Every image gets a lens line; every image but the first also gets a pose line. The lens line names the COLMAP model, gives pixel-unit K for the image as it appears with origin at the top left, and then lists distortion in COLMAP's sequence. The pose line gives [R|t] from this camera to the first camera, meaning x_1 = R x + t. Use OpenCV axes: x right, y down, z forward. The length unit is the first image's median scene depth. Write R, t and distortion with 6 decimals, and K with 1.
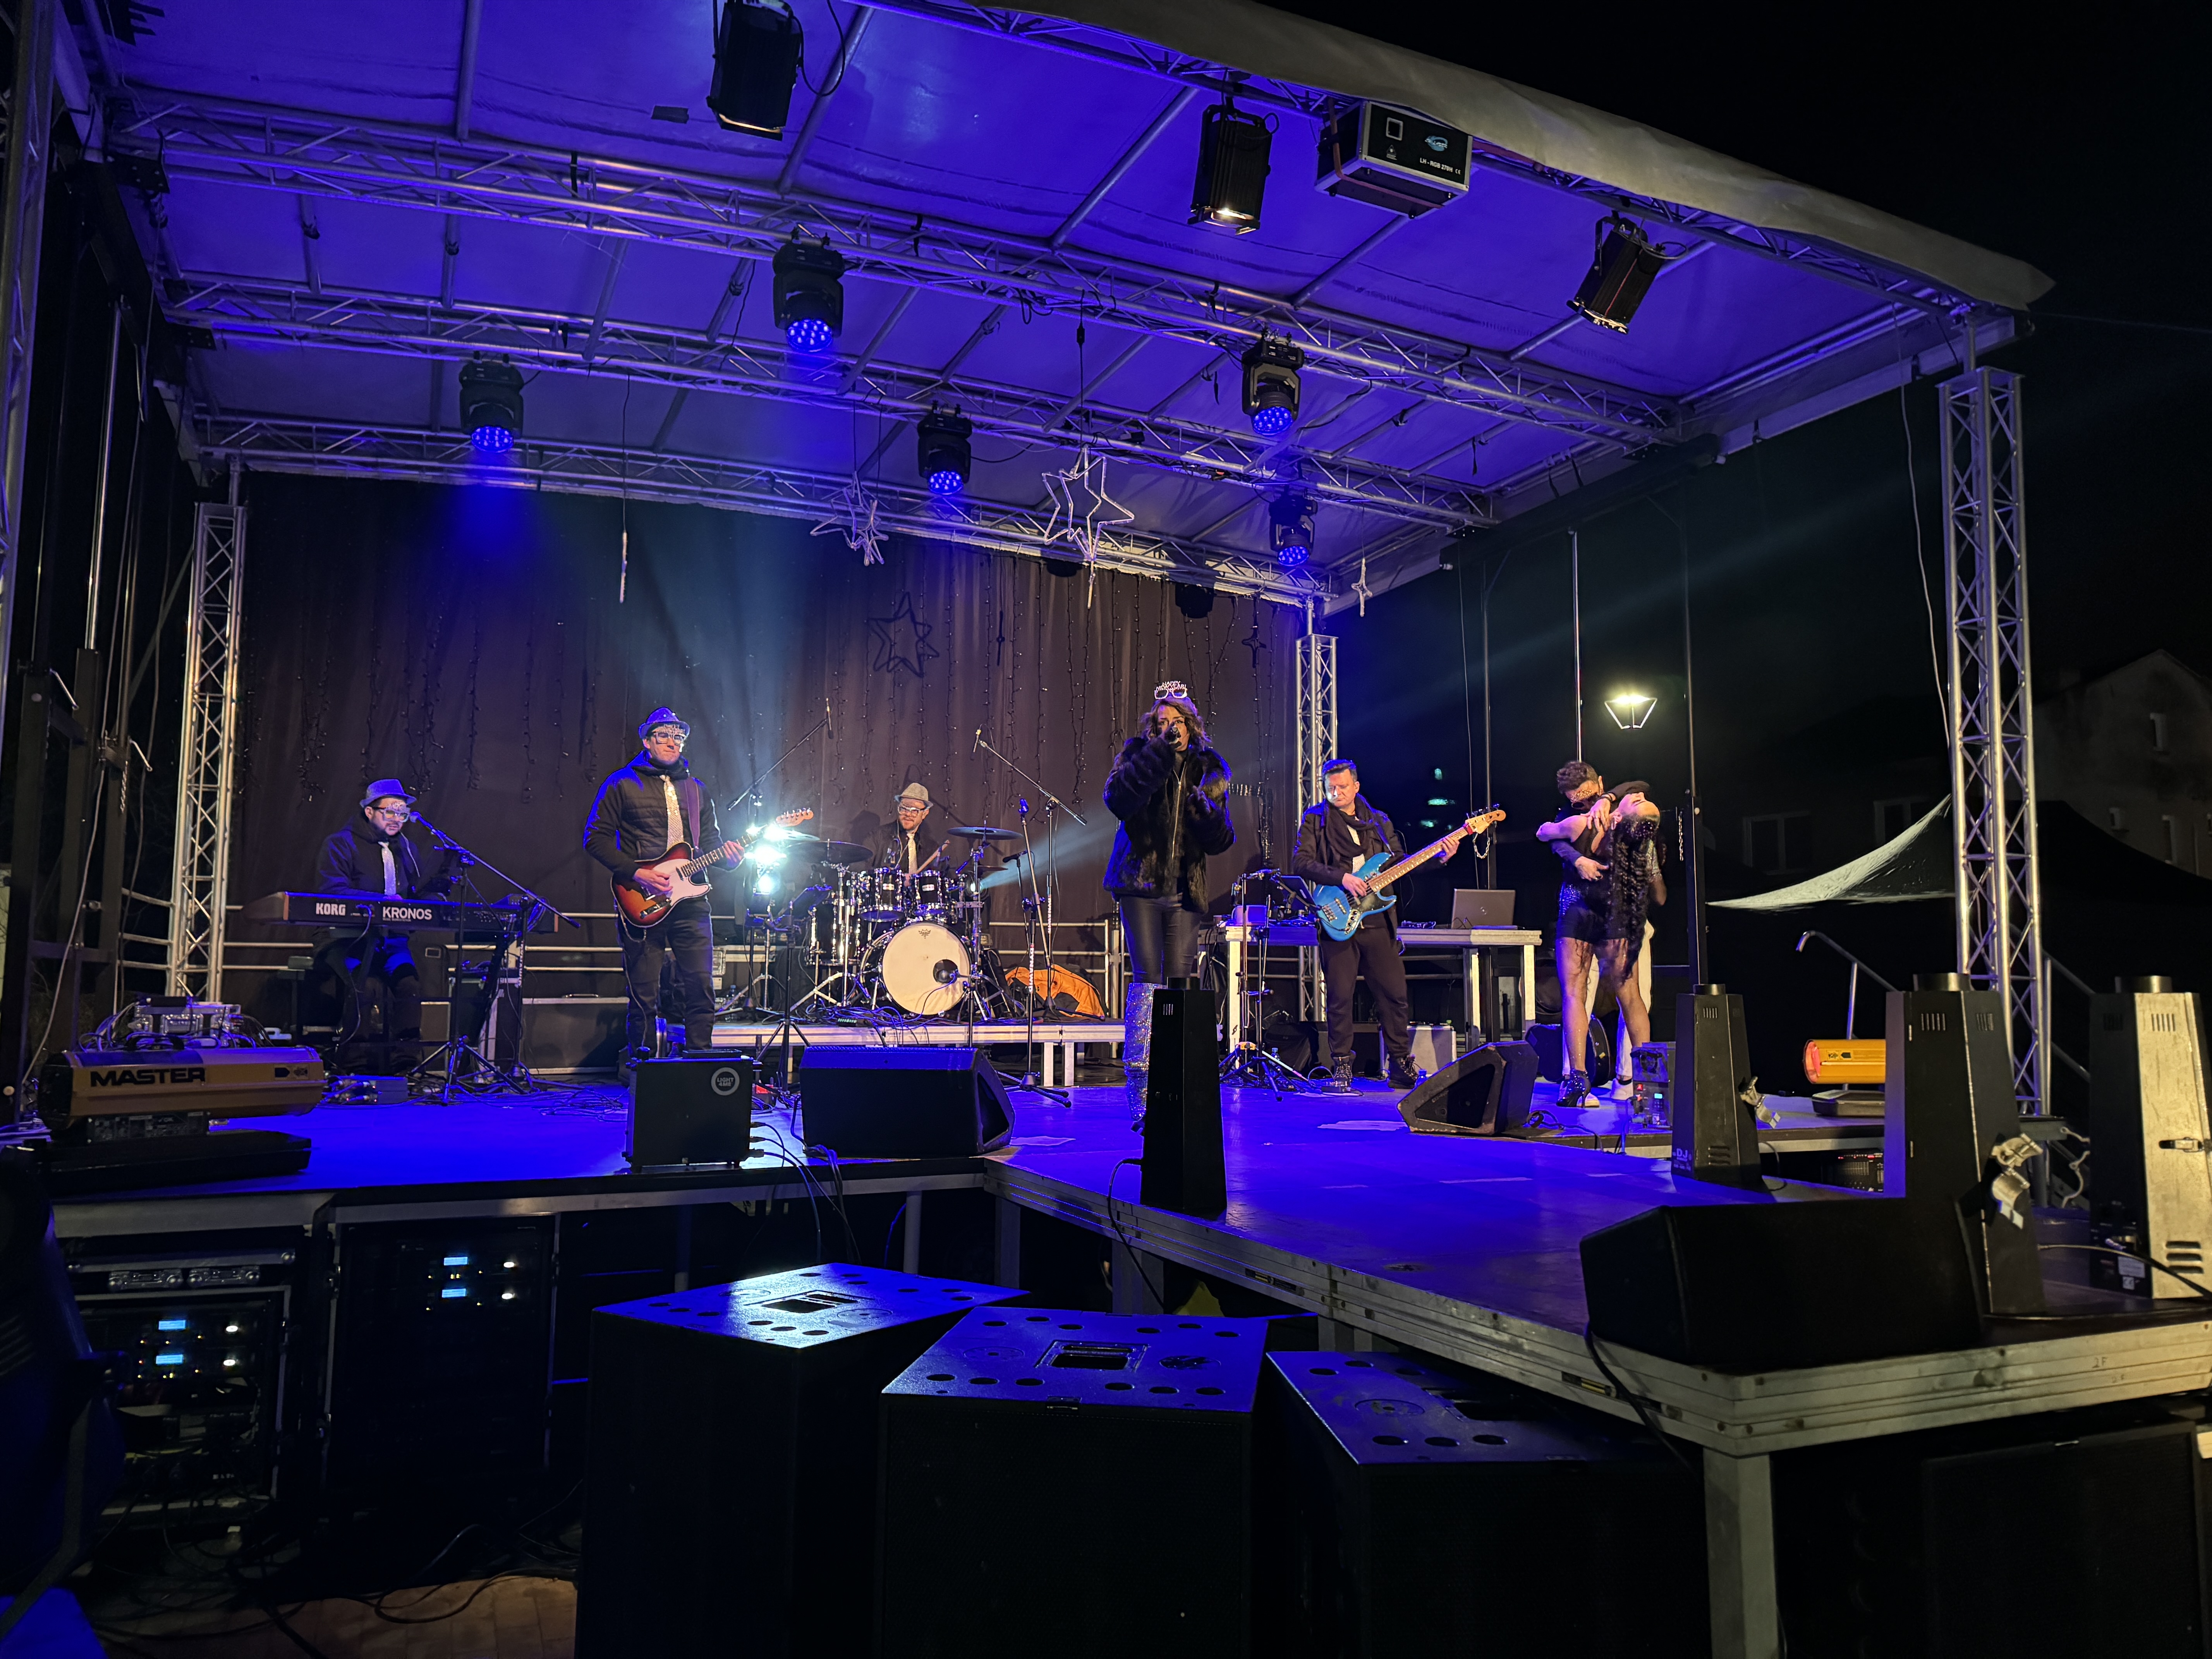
lens RADIAL K [[1574.5, 0, 1104.9], [0, 1574.5, 837.5], [0, 0, 1]] dist [0.073608, -0.103076]
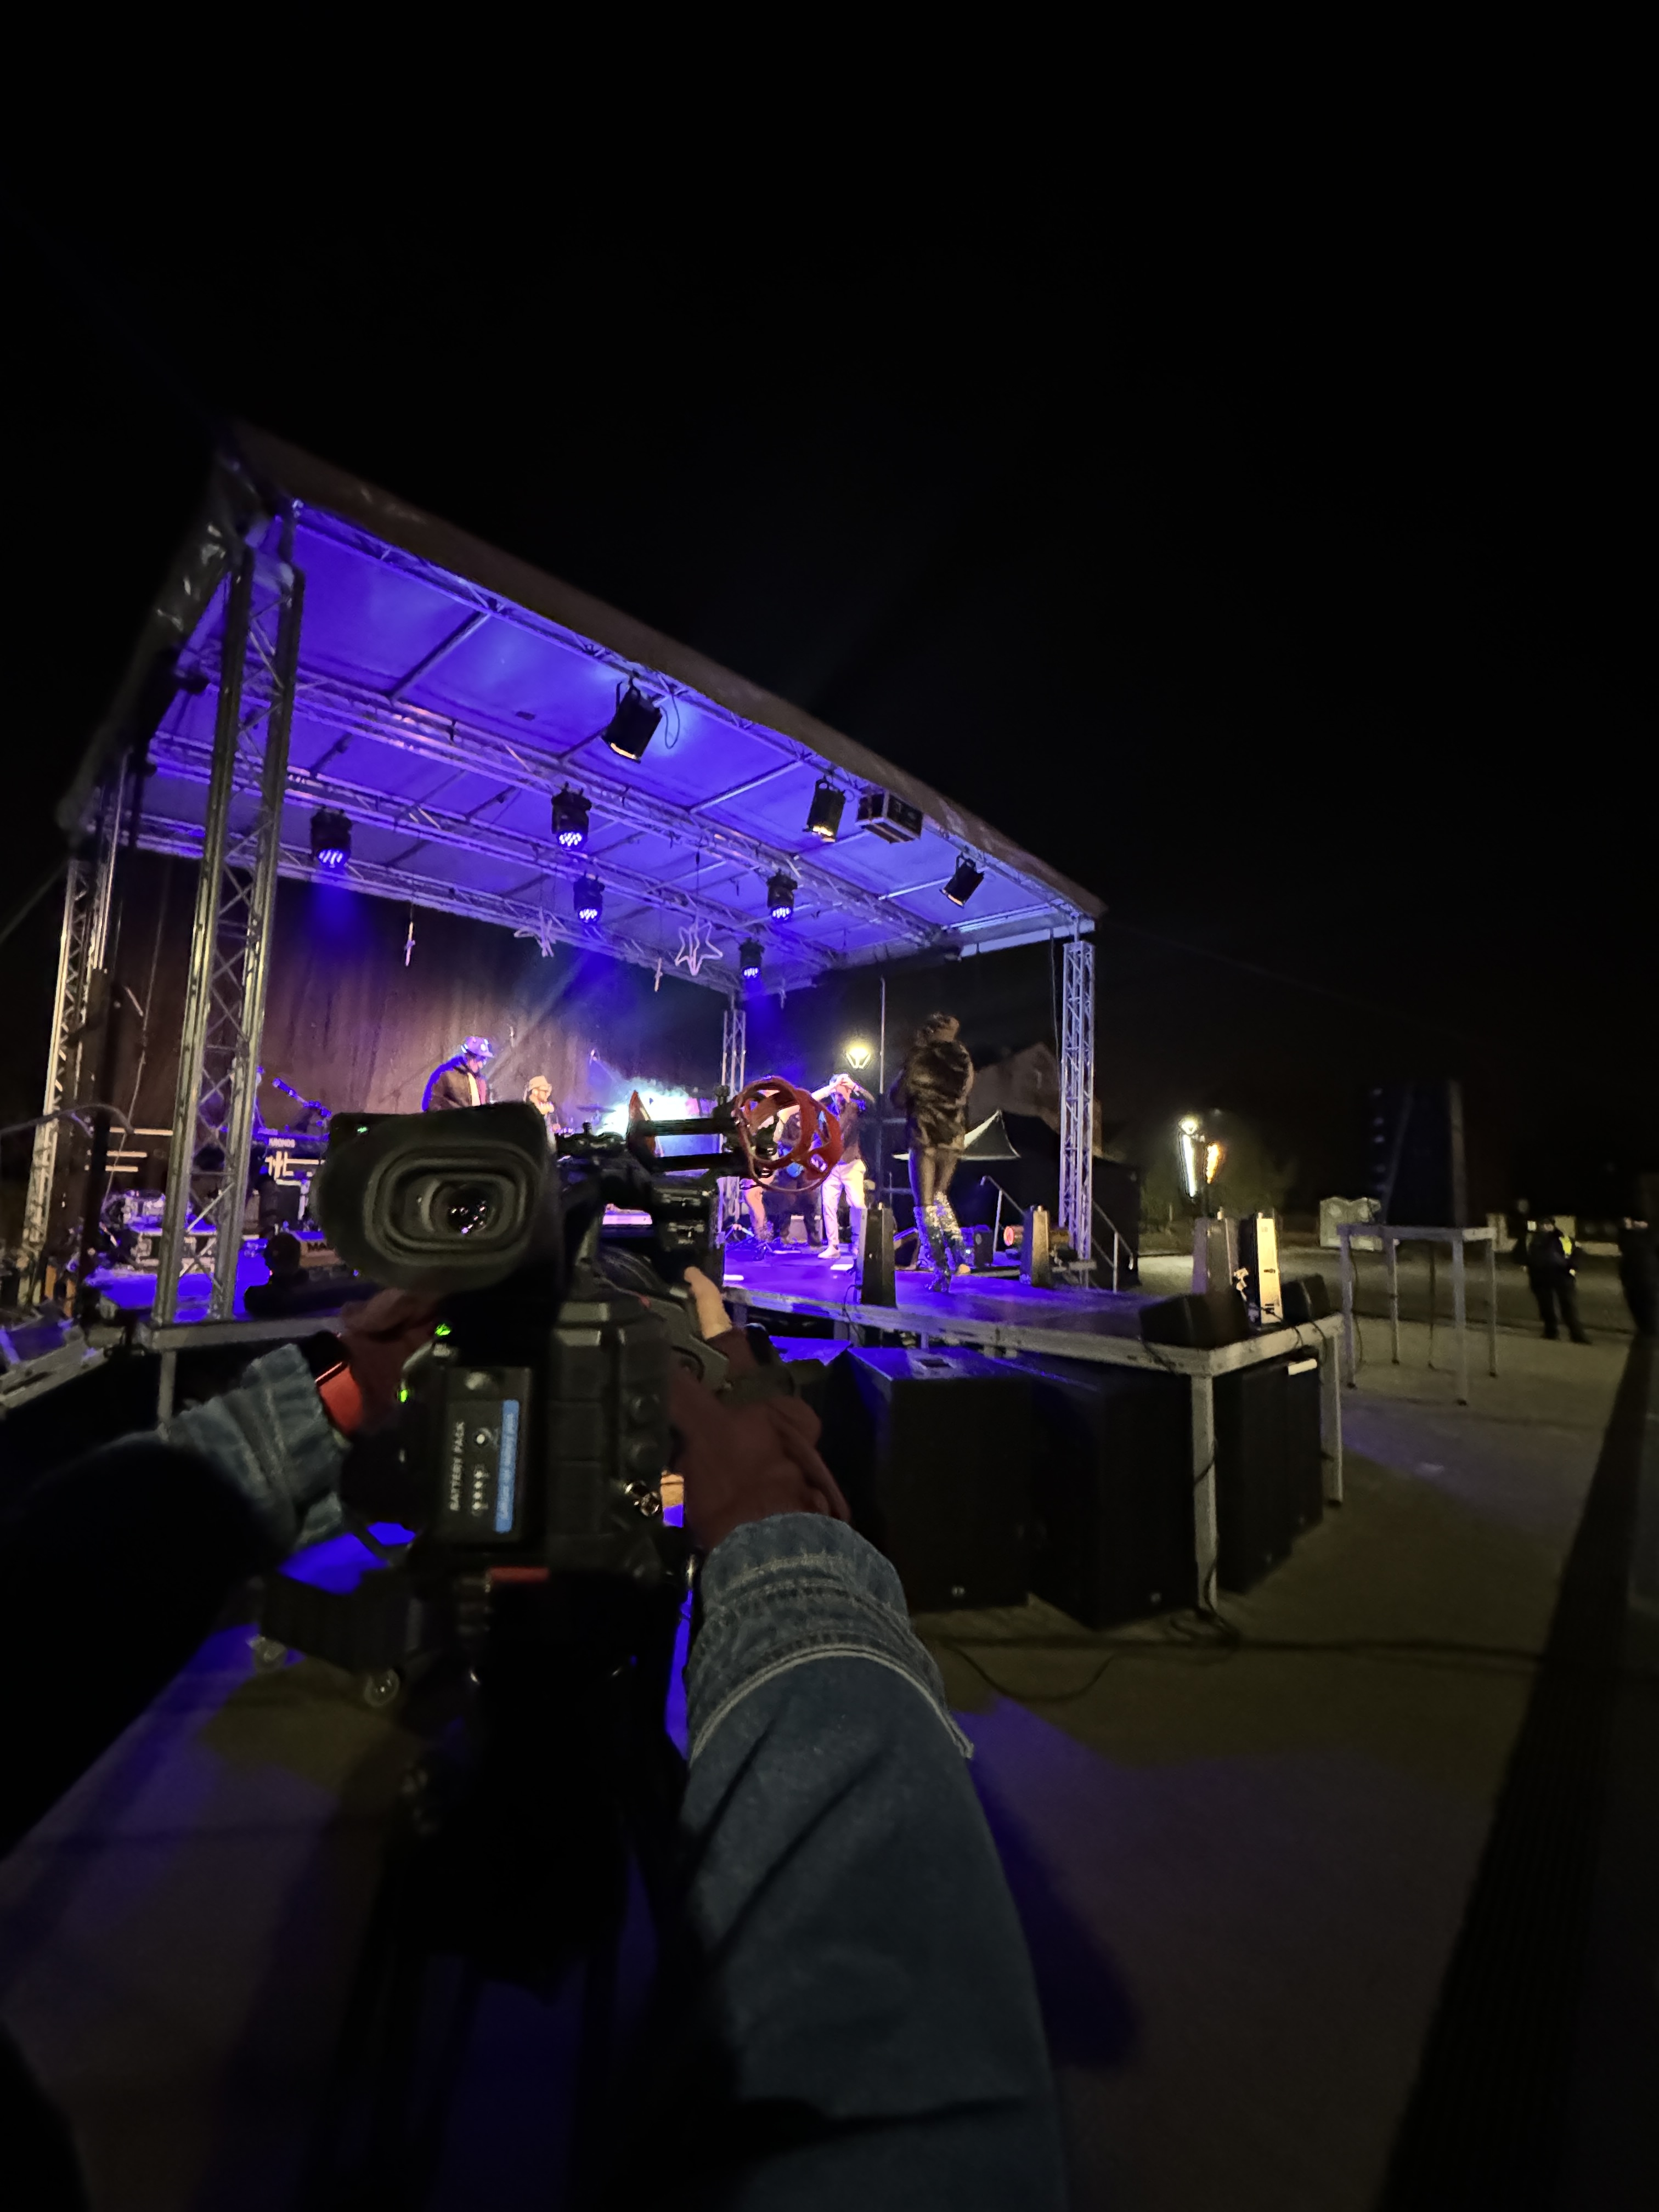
lens RADIAL K [[891.6, 0, 831.6], [0, 891.6, 1103.8], [0, 0, 1]] dist [0.009977, 0.000100]
pose [[0.921694, 0.060044, 0.383243, -0.158637], [-0.061076, 0.998088, -0.009486, -0.010651], [-0.383080, -0.014664, 0.923599, -0.044765]]
